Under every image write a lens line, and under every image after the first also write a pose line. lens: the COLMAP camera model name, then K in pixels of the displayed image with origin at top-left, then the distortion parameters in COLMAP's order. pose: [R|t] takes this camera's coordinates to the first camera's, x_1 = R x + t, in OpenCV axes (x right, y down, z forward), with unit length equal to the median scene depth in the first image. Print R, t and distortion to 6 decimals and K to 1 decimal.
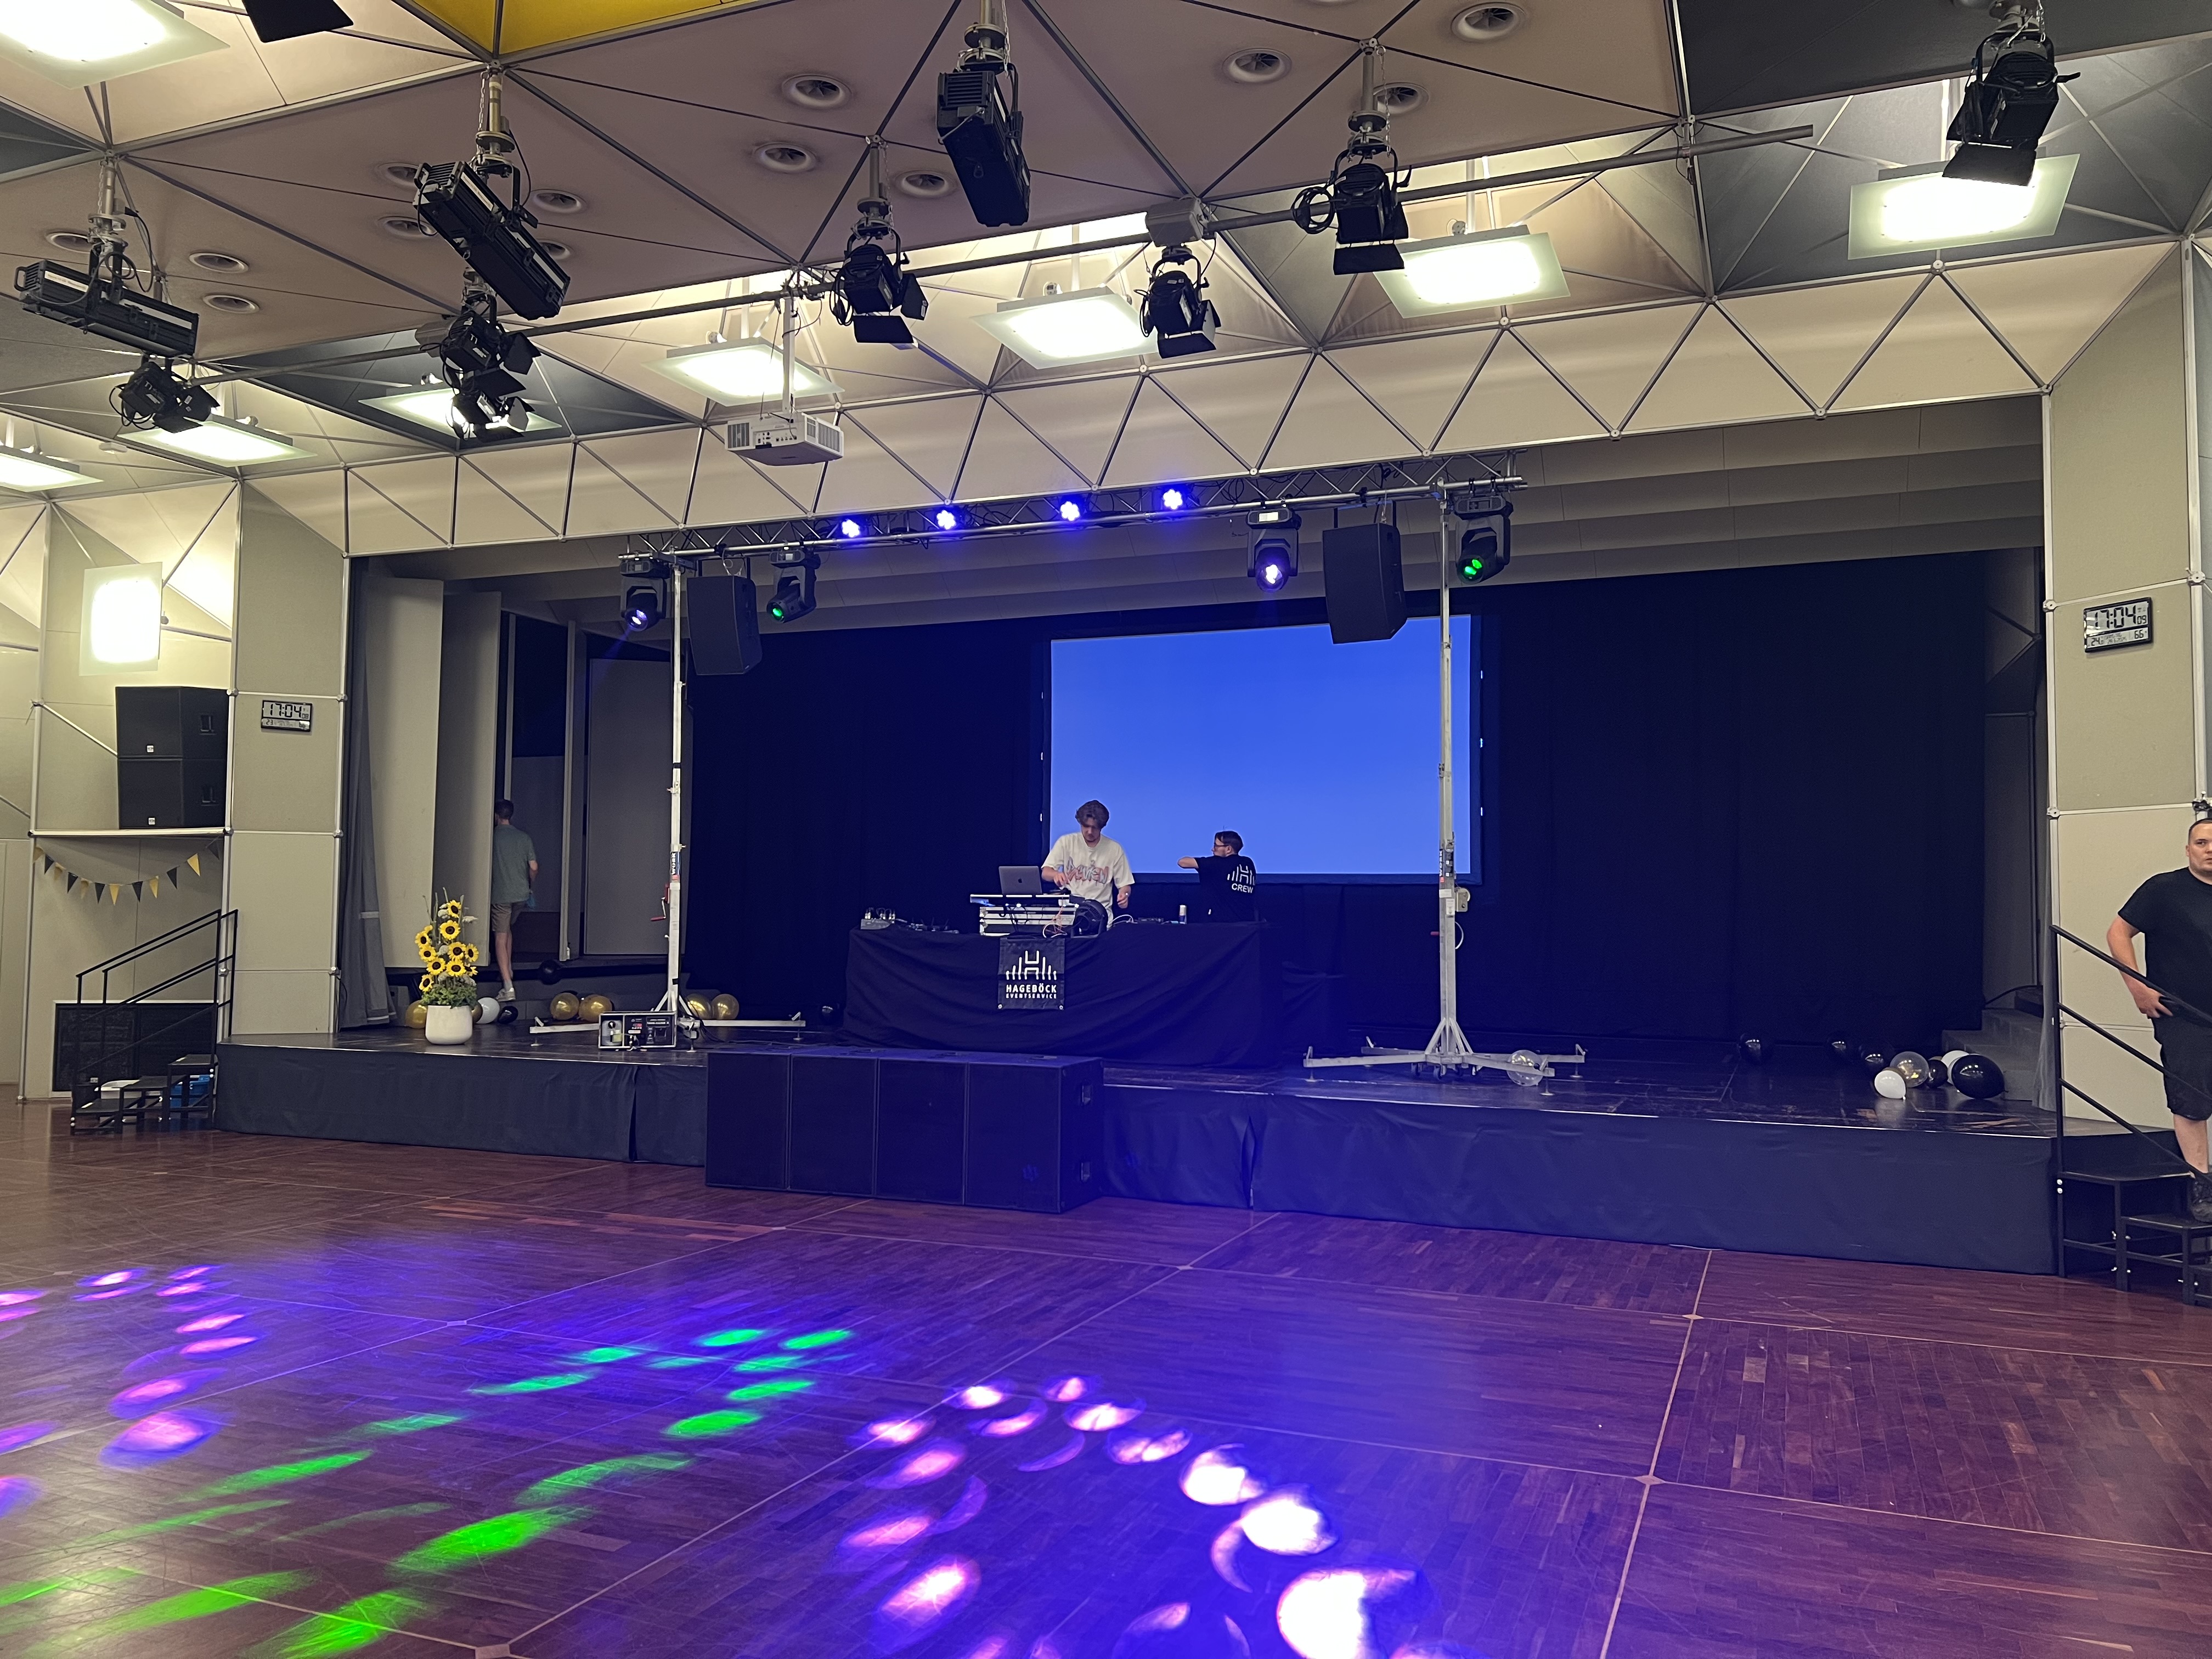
lens RADIAL K [[1682.8, 0, 1106.7], [0, 1682.8, 827.2], [0, 0, 1]] dist [-0.022821, -0.006915]
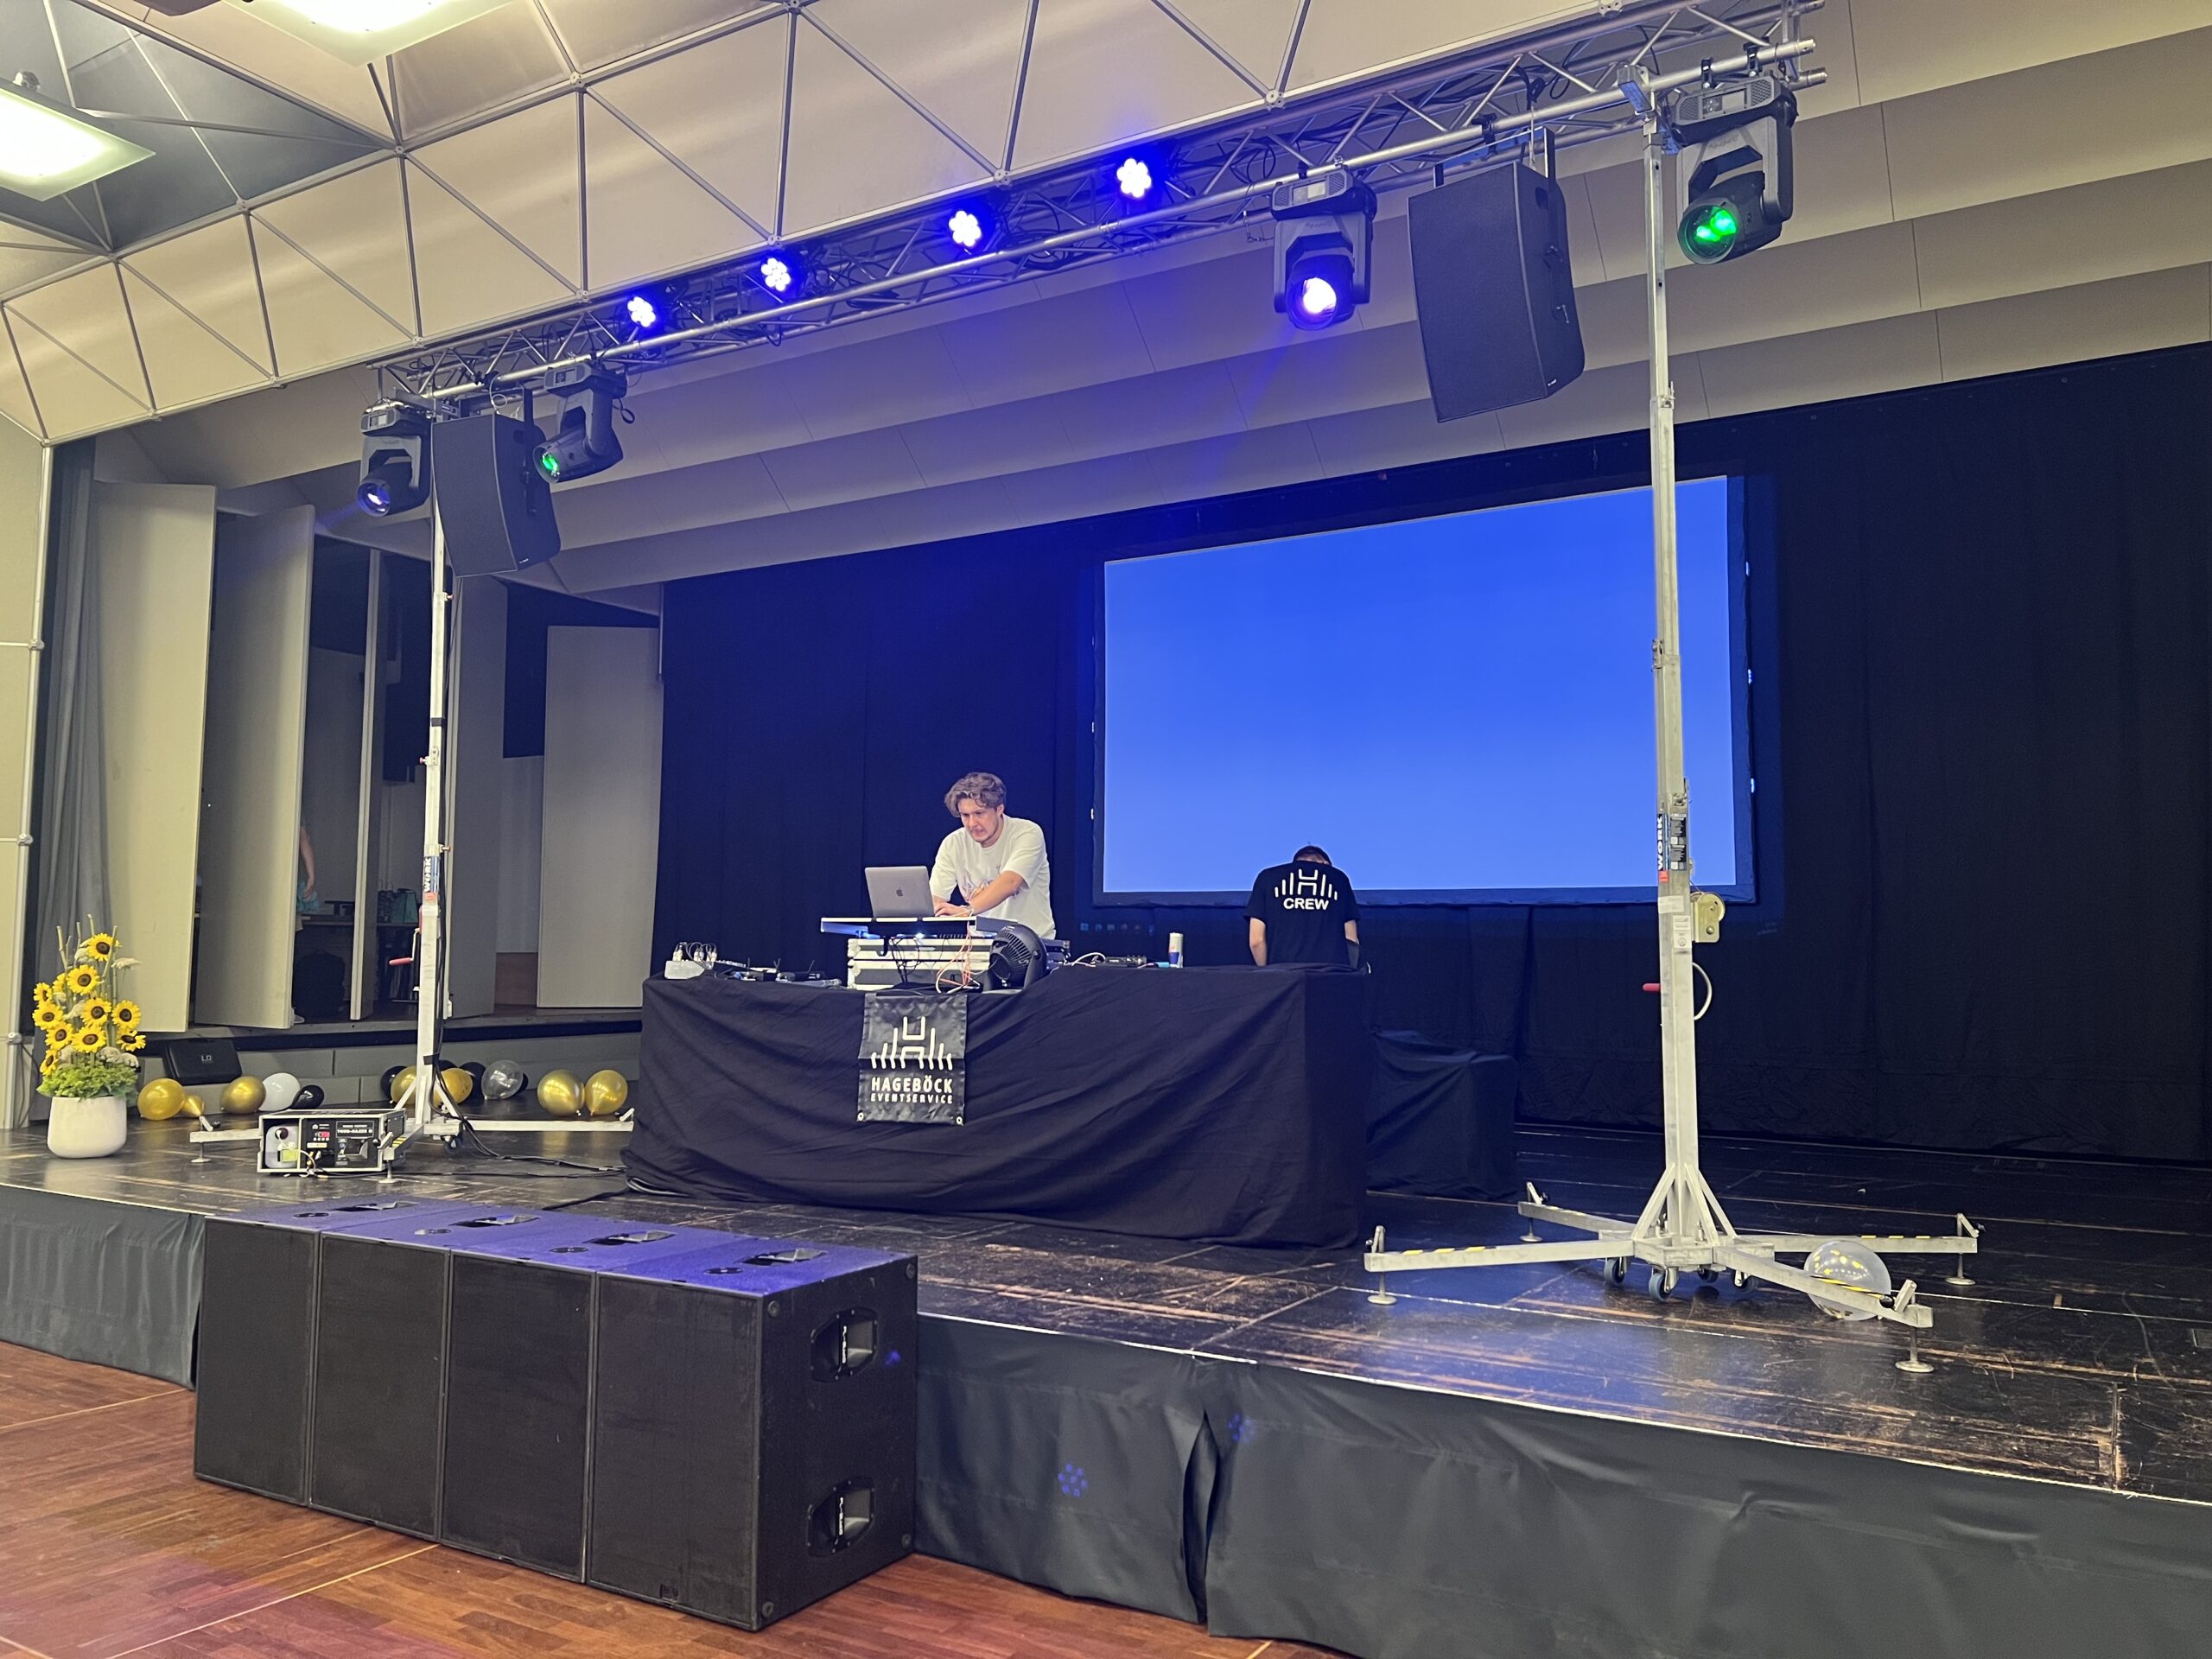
lens RADIAL K [[1682.8, 0, 1107.1], [0, 1682.8, 829.1], [0, 0, 1]] dist [-0.022821, -0.006915]
pose [[0.988482, -0.015758, -0.150518, 0.103825], [0.012508, 0.999668, -0.022516, 0.024226], [0.150823, 0.020374, 0.988351, 0.452196]]
